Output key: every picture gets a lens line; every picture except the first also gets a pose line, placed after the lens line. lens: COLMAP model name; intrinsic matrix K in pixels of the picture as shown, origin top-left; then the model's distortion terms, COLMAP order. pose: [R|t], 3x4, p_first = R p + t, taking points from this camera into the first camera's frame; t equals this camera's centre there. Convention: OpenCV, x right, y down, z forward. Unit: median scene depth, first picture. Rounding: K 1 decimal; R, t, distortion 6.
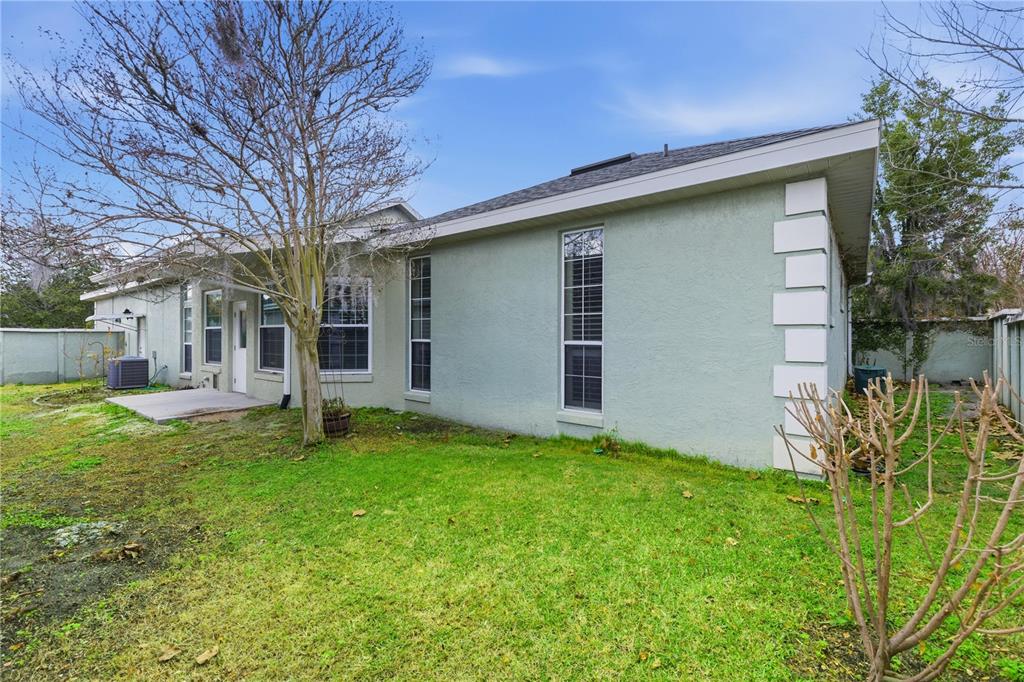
lens RADIAL K [[433.1, 0, 511.7], [0, 433.1, 345.4], [0, 0, 1]] dist [-0.000611, -0.000256]
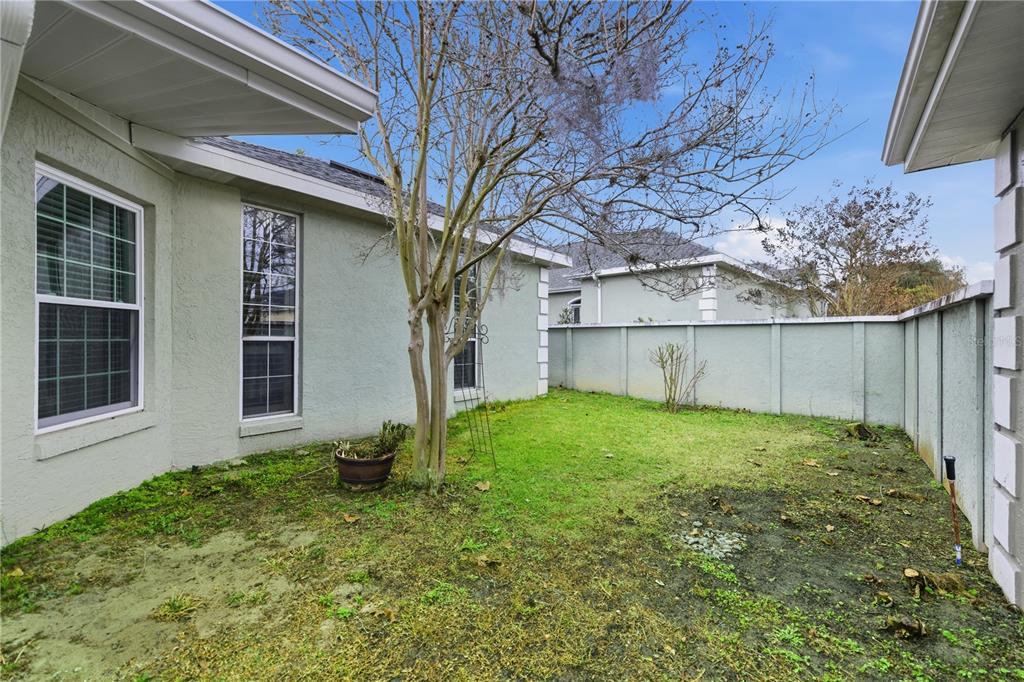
lens RADIAL K [[433.1, 0, 511.7], [0, 433.1, 335.7], [0, 0, 1]] dist [-0.000611, -0.000256]
pose [[-0.045982, -0.002212, 0.998940, -0.846026], [0.001162, 0.999997, 0.002268, -0.016084], [-0.998942, 0.001265, -0.045979, 0.643915]]
